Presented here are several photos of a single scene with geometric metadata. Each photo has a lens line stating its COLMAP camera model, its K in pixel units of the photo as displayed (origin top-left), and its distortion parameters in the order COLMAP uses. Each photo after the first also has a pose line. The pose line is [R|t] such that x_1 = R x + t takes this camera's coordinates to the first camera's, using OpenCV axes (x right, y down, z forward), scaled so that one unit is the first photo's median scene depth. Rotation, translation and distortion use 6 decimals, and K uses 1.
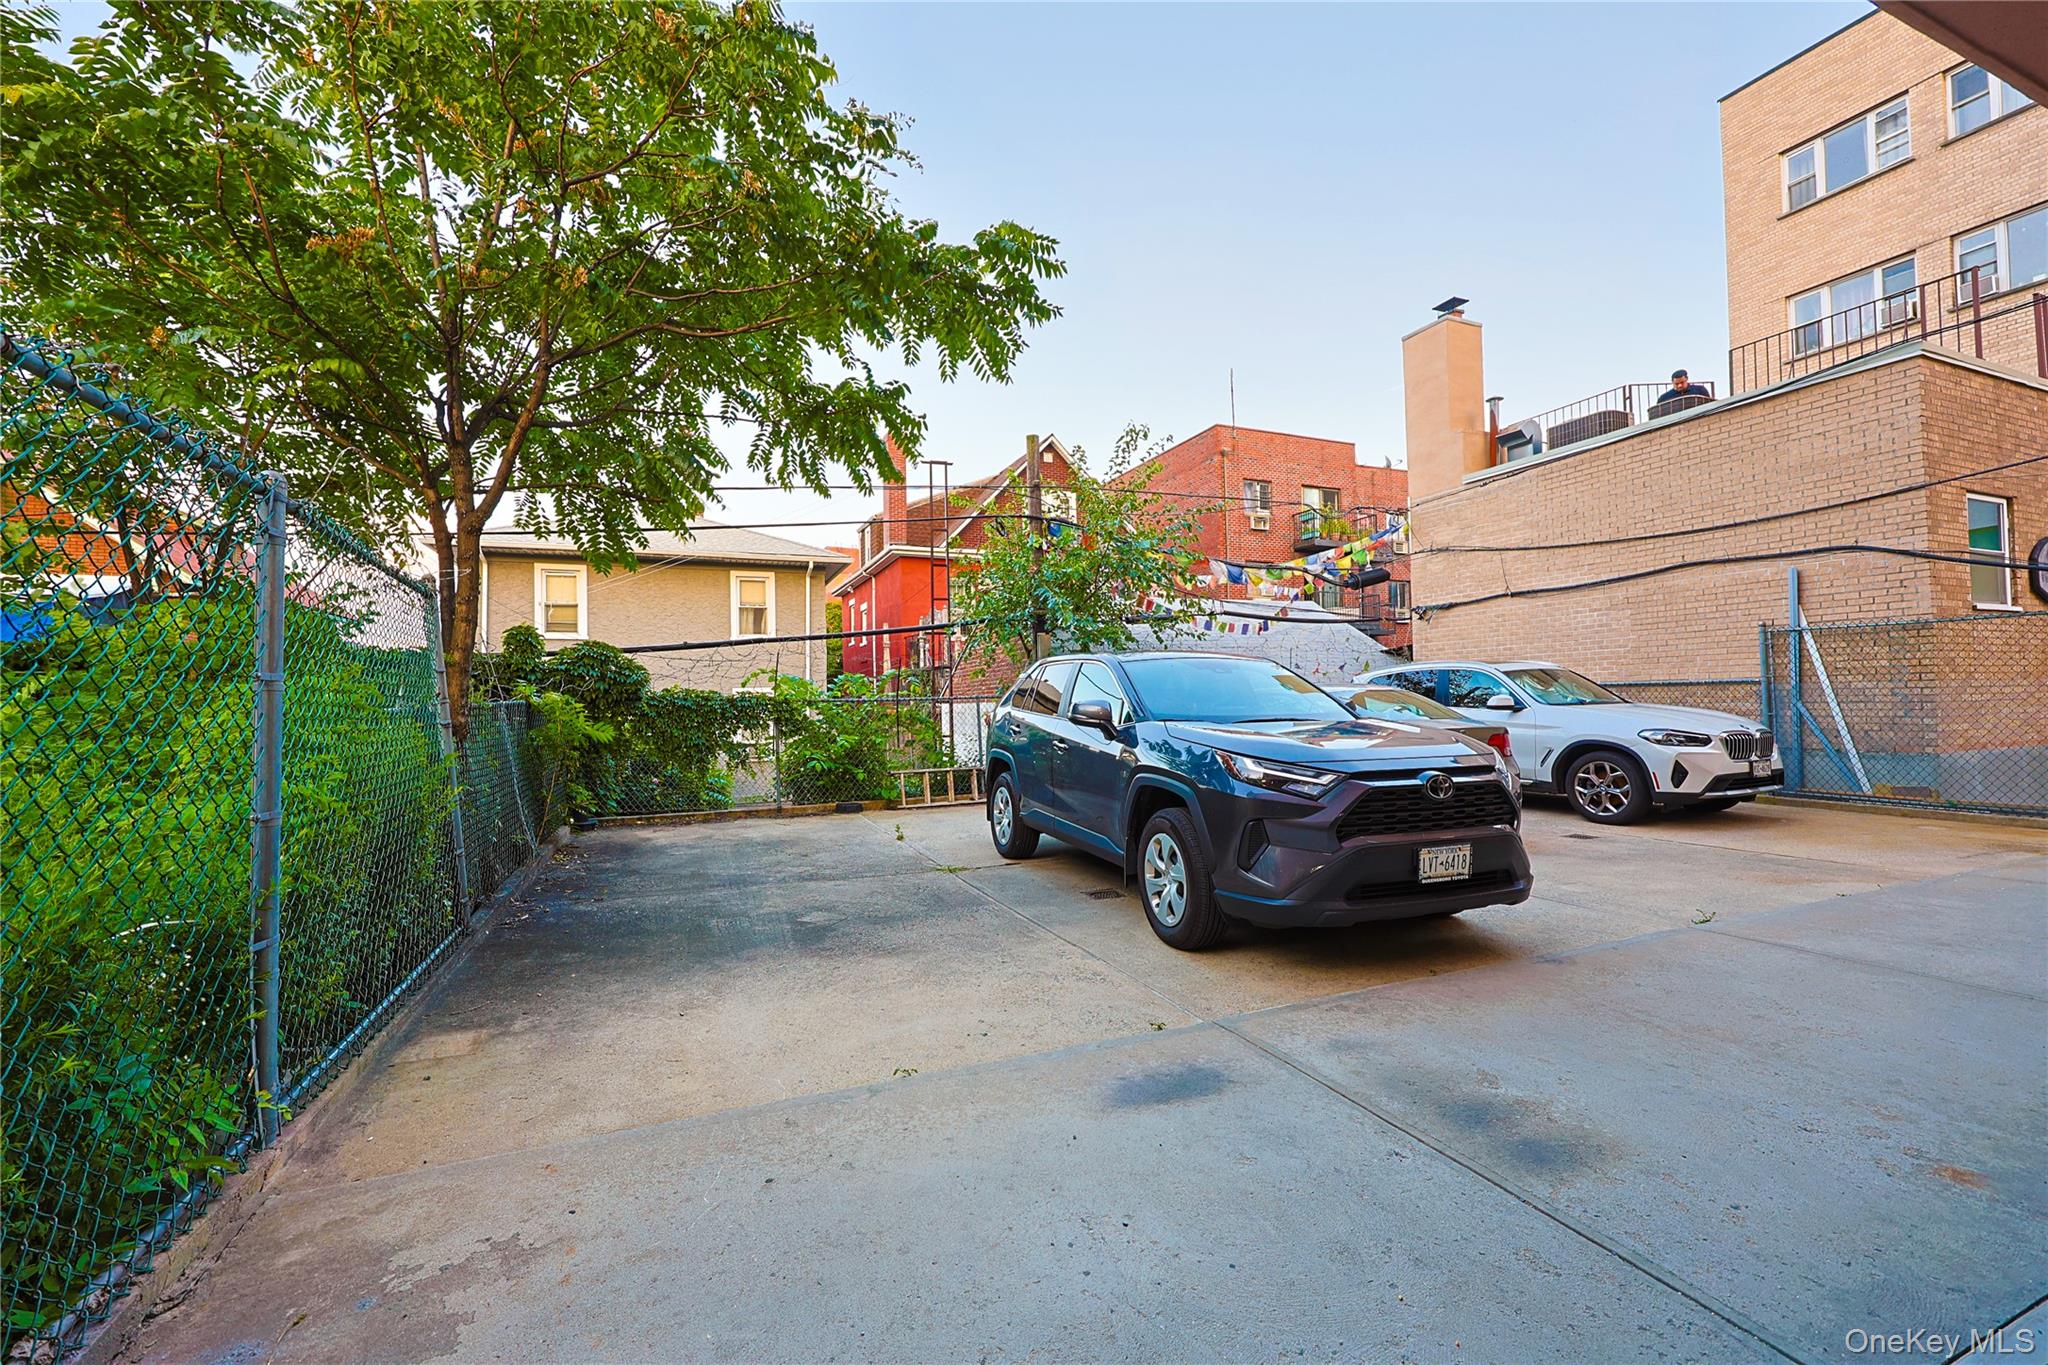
lens RADIAL K [[837.5, 0, 1023.1], [0, 837.5, 675.4], [0, 0, 1]] dist [0.003482, -0.000365]
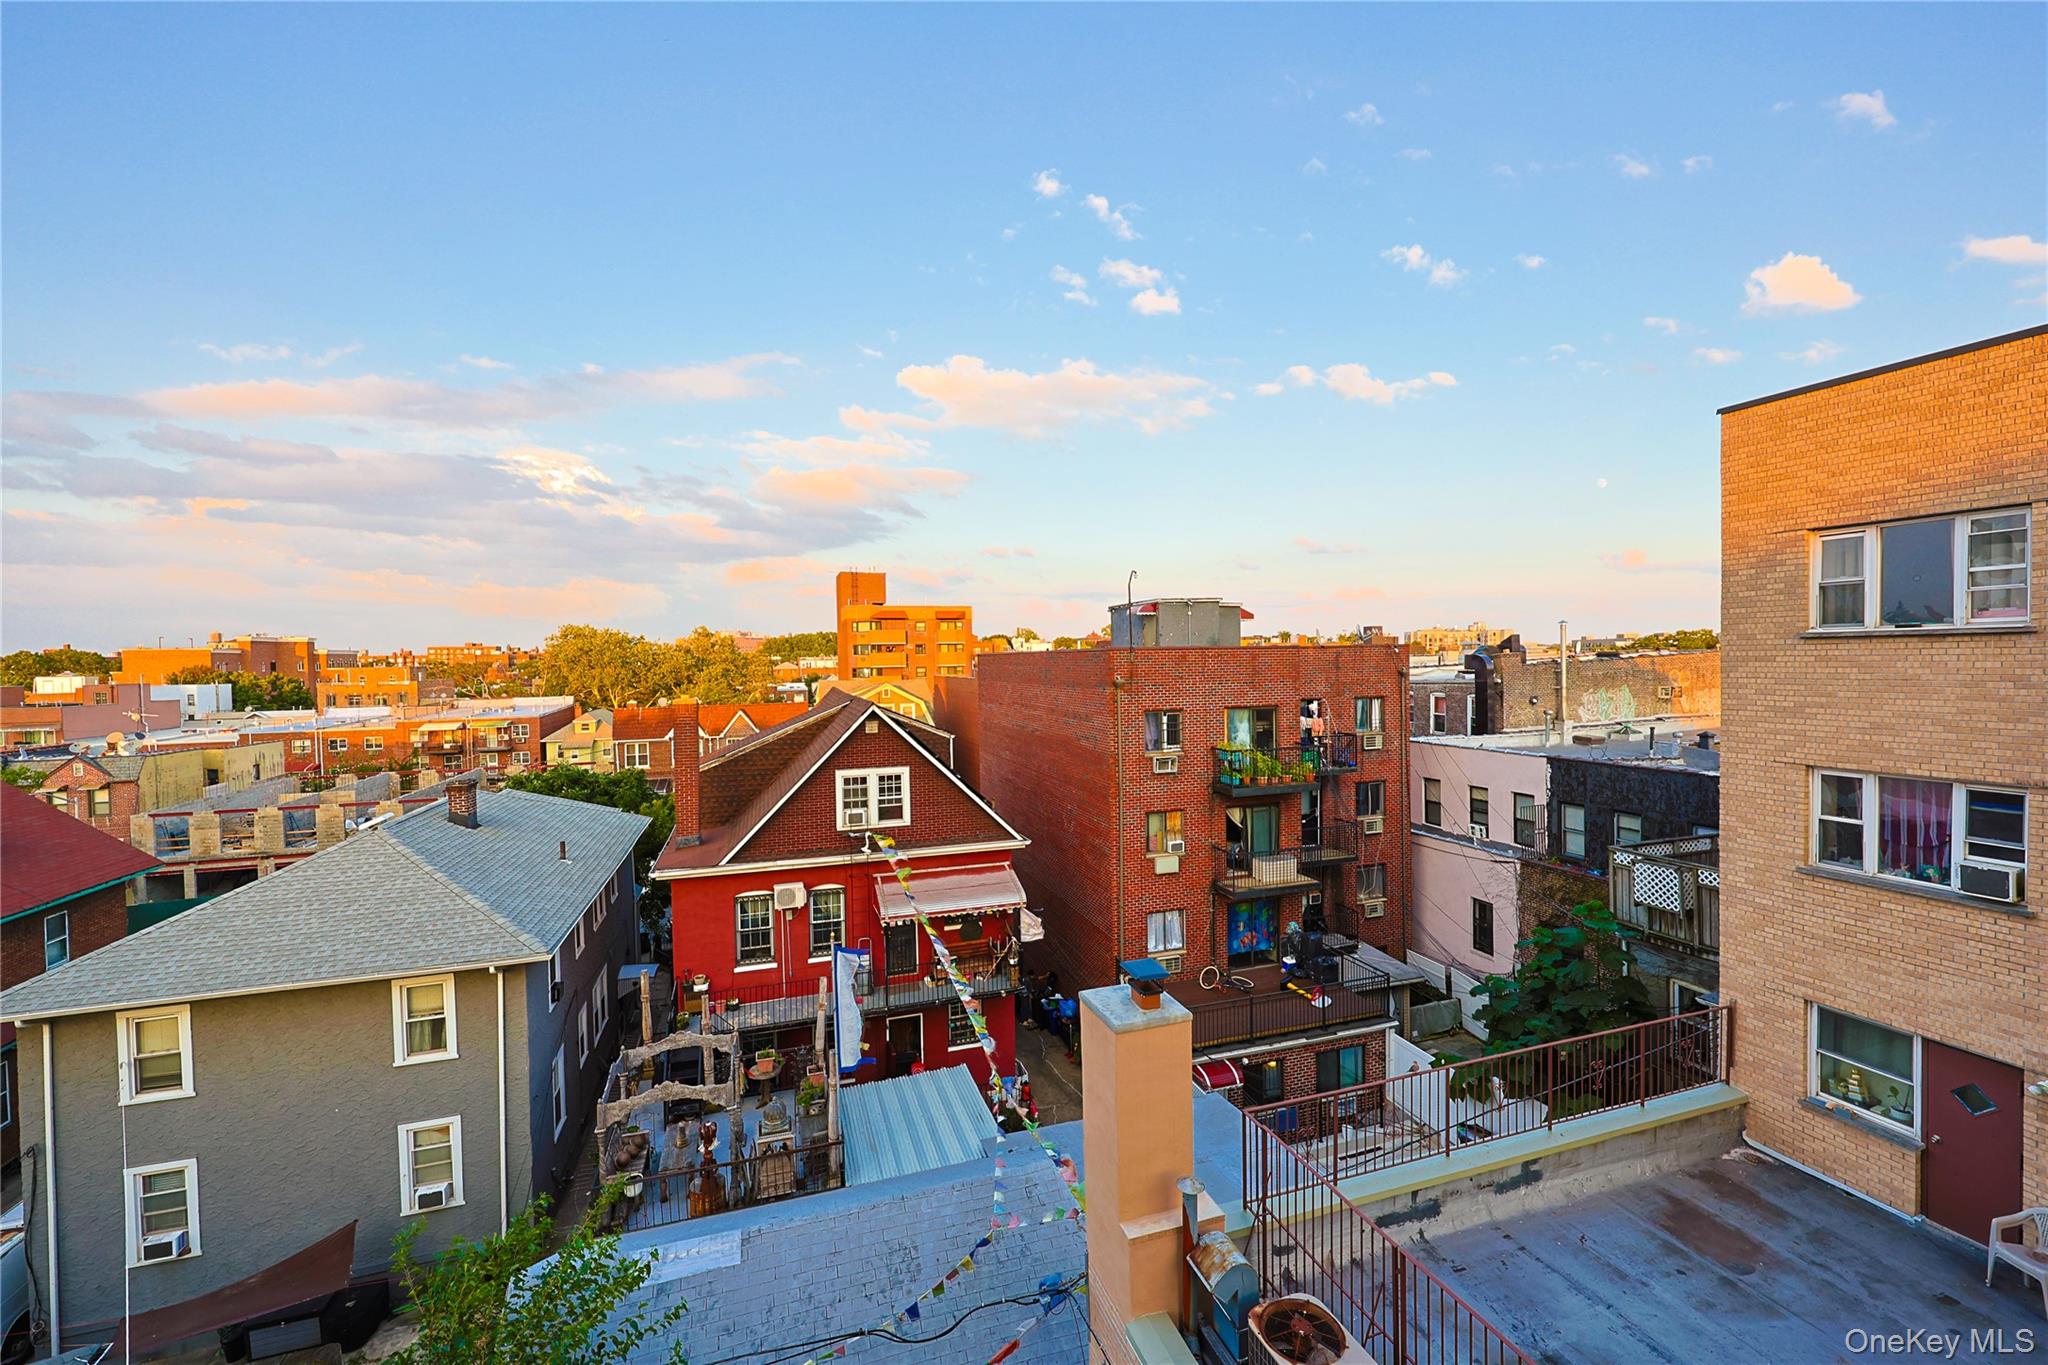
lens RADIAL K [[837.5, 0, 1013.4], [0, 837.5, 683.2], [0, 0, 1]] dist [0.003482, -0.000365]
pose [[0.995496, 0.005833, -0.094619, 0.384019], [-0.000845, 0.998612, 0.052669, -0.547483], [0.094795, -0.052352, 0.994119, 0.331727]]
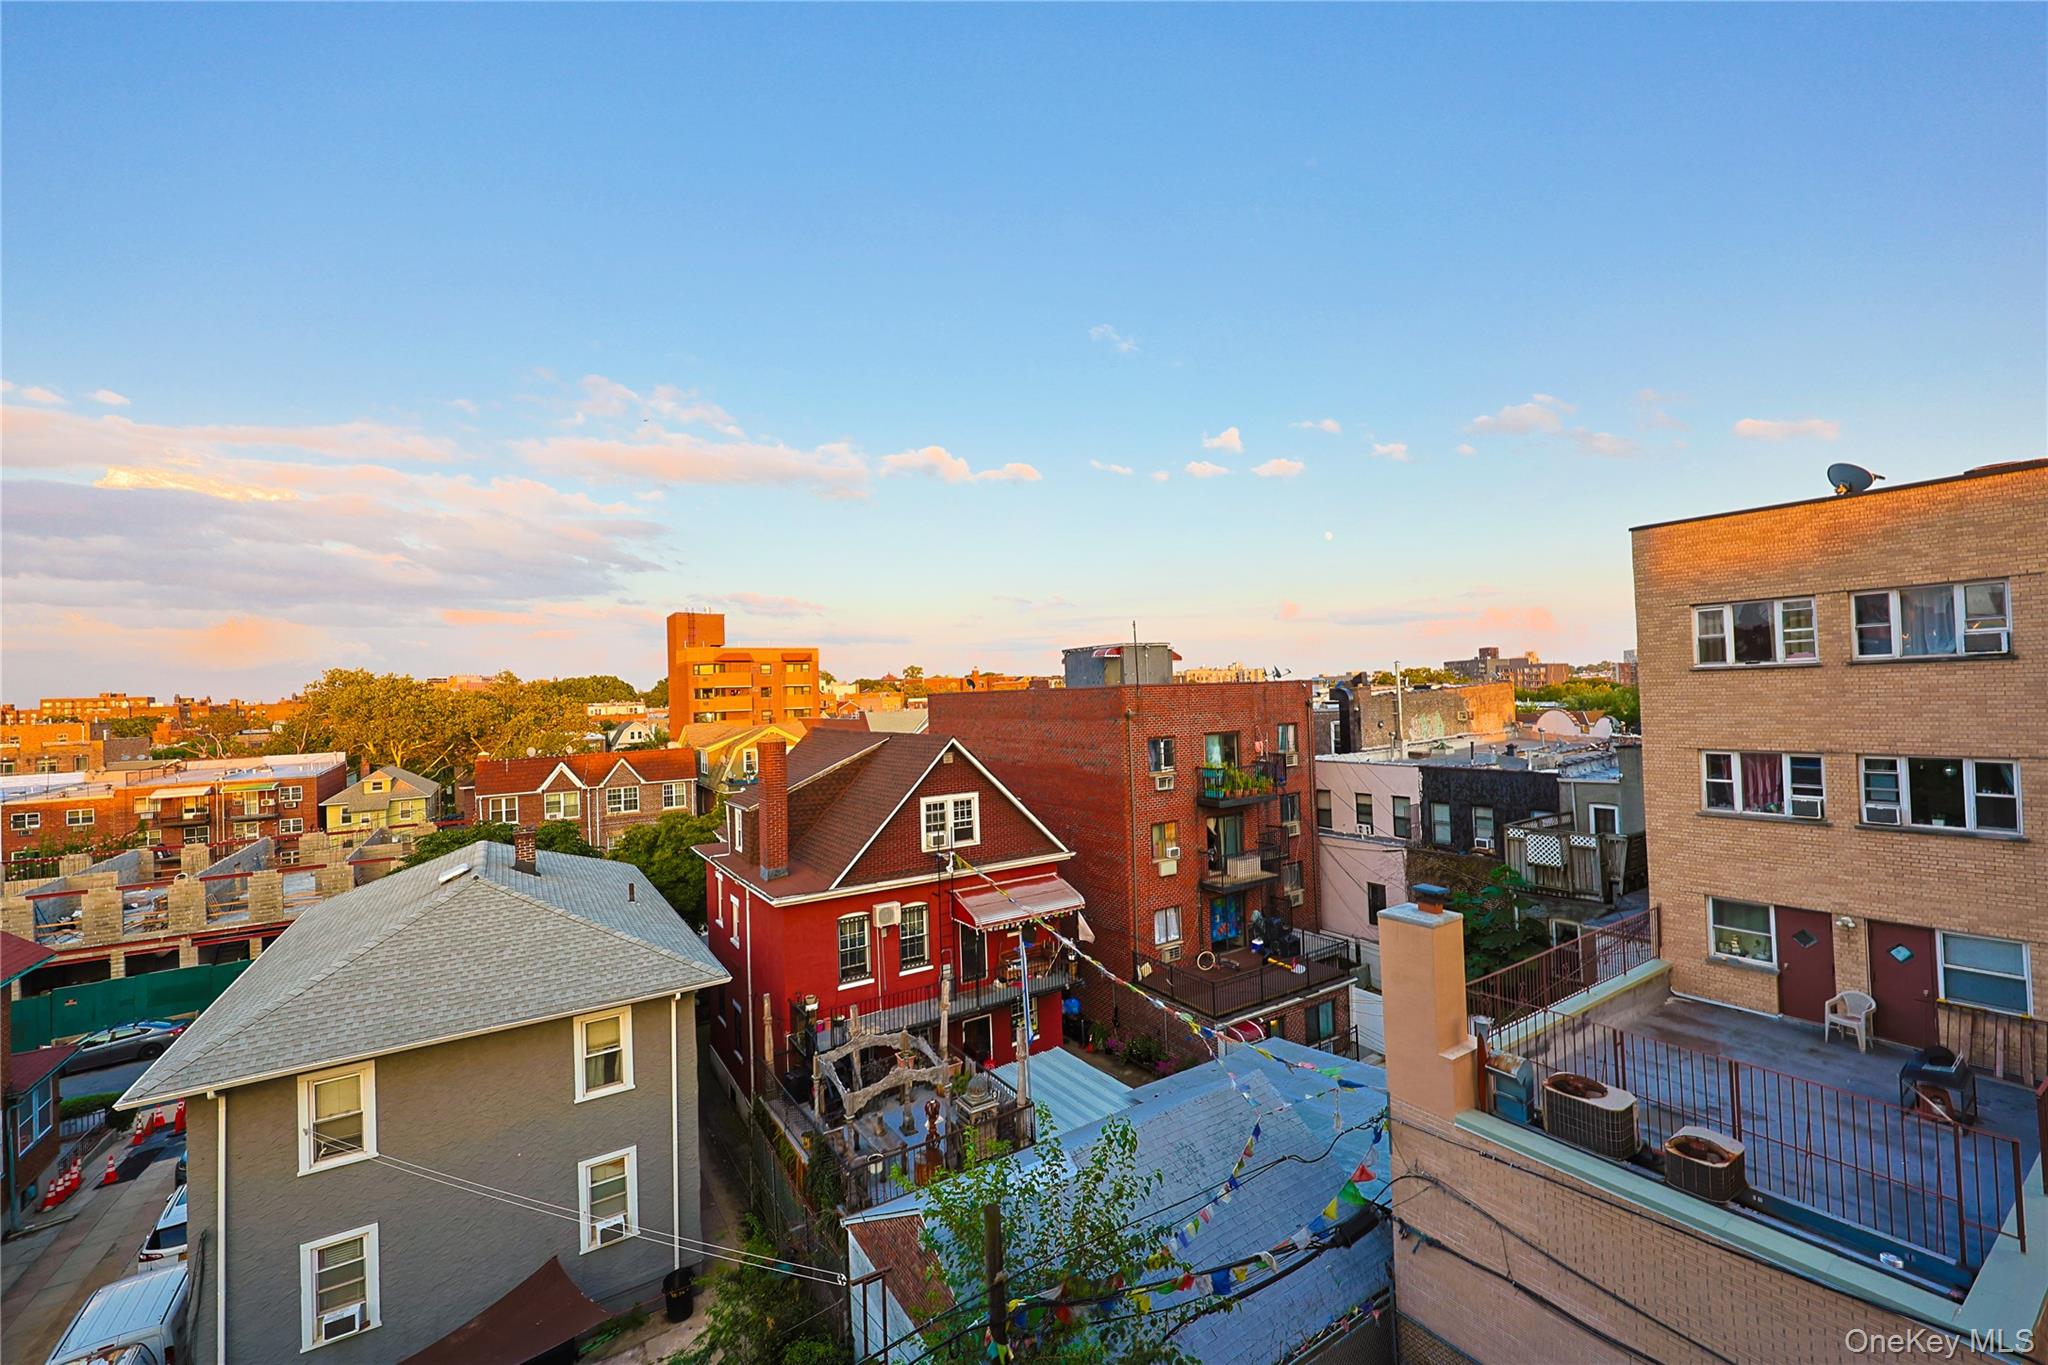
lens RADIAL K [[837.5, 0, 1031.4], [0, 837.5, 680.1], [0, 0, 1]] dist [0.003482, -0.000365]
pose [[0.985072, -0.009280, 0.171892, -0.057471], [0.009312, 0.999956, 0.000621, -0.545263], [-0.171890, 0.000989, 0.985116, 0.142652]]
